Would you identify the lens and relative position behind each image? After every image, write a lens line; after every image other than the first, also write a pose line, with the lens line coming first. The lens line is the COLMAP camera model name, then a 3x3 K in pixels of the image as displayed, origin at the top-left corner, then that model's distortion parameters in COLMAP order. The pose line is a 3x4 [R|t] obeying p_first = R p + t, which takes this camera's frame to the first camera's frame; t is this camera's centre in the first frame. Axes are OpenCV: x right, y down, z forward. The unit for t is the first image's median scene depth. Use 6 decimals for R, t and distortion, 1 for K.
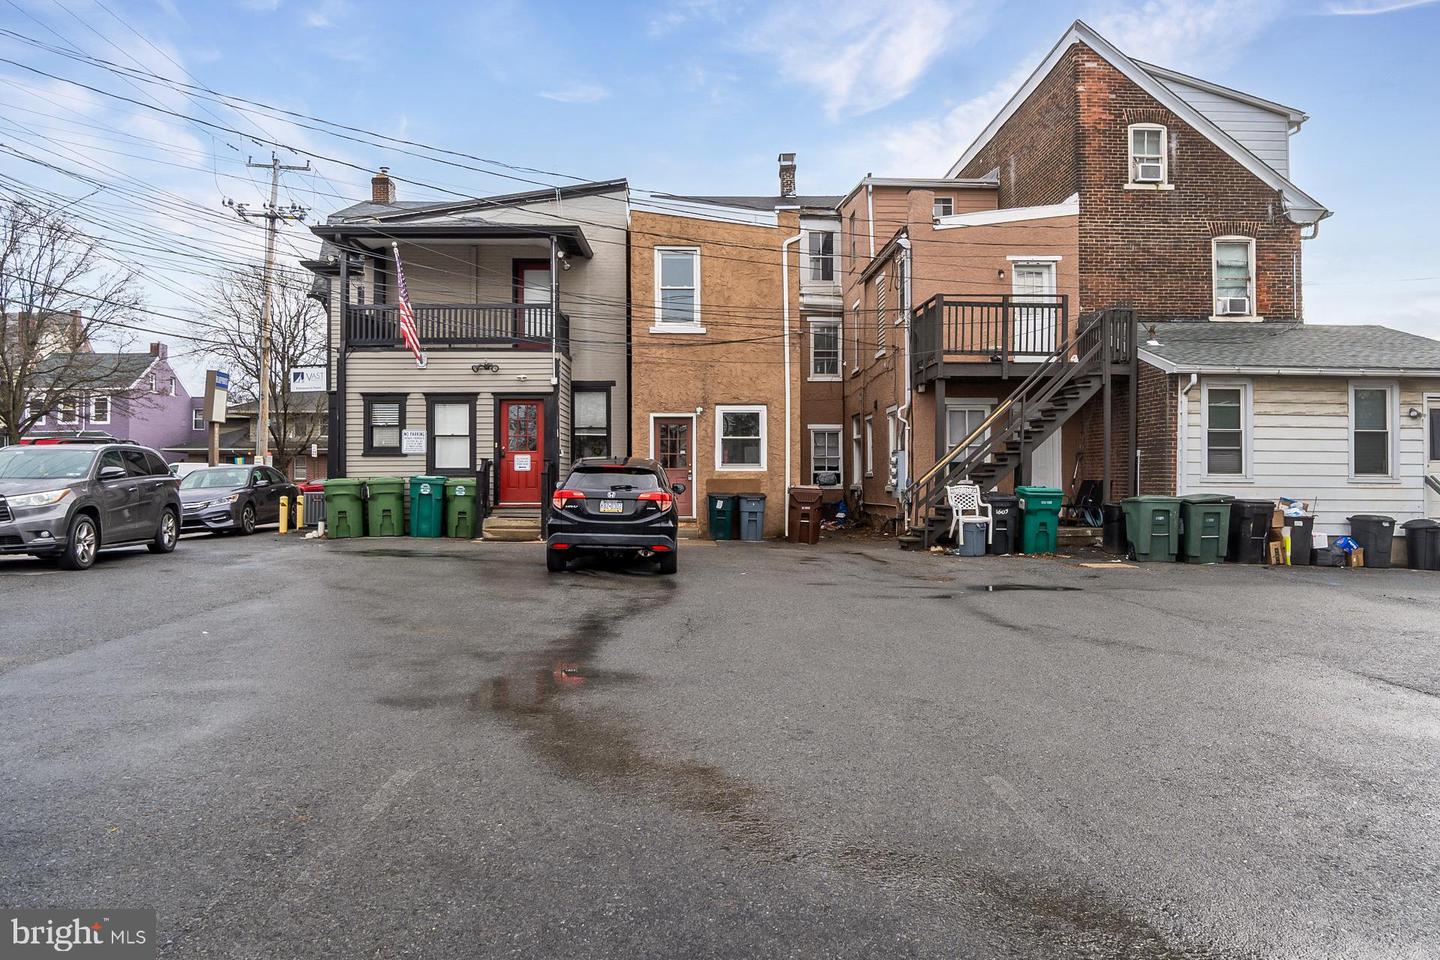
lens RADIAL K [[1012.9, 0, 720.0], [0, 1012.9, 480.0], [0, 0, 1]] dist [0.001337, 0.006866]
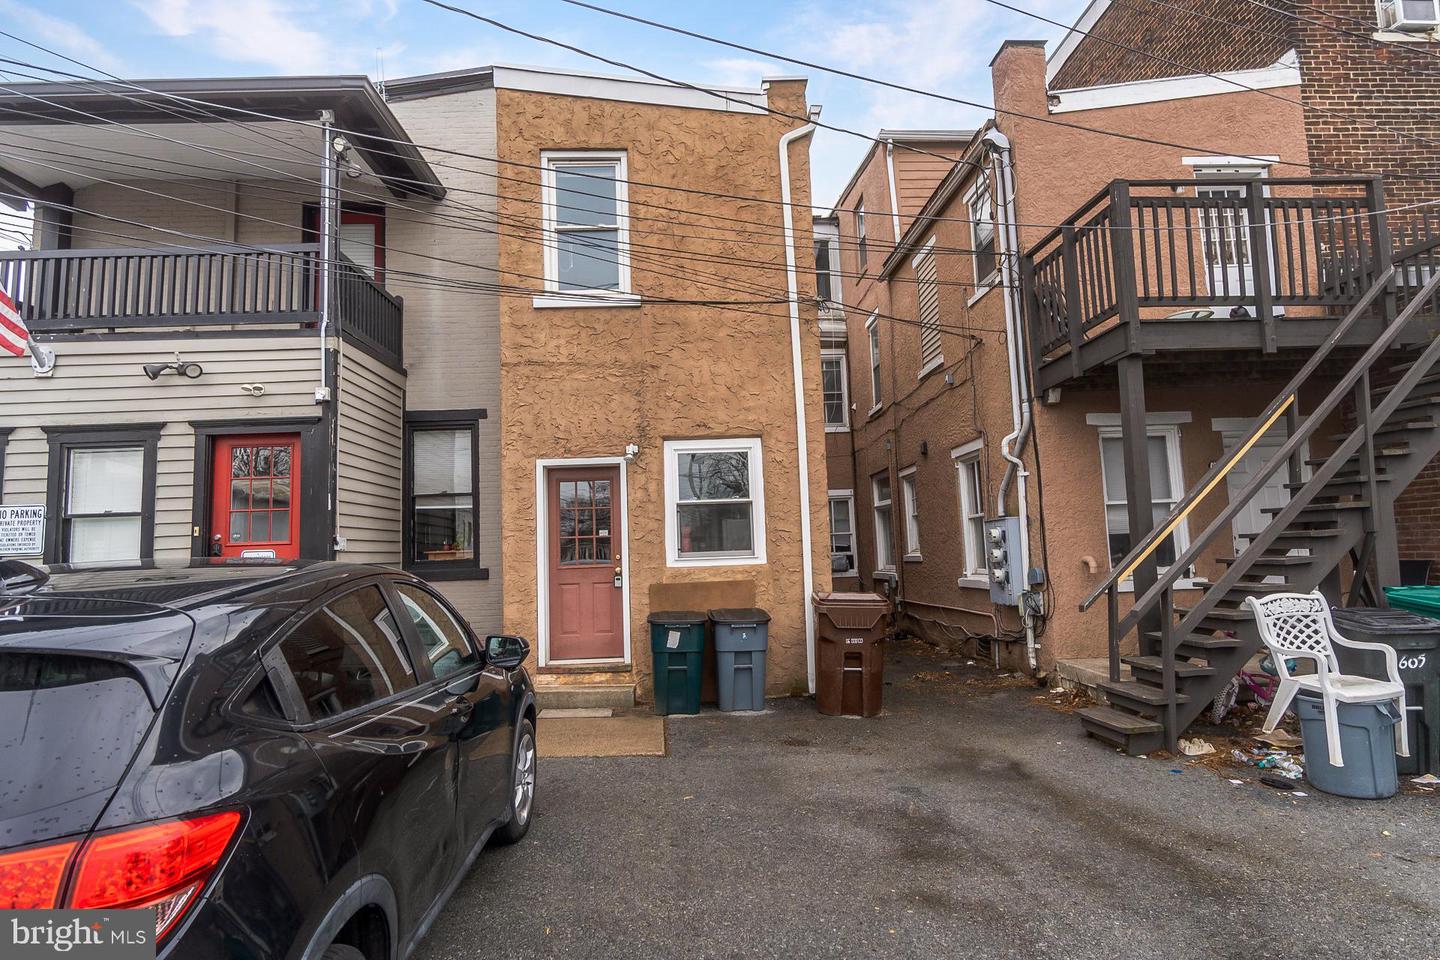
lens RADIAL K [[799.4, 0, 717.3], [0, 799.4, 456.3], [0, 0, 1]] dist [0.000125, -0.000308]
pose [[0.999316, -0.032878, 0.016946, 0.017051], [0.034711, 0.991857, -0.122535, -0.015245], [-0.012779, 0.123040, 0.992319, 0.625436]]
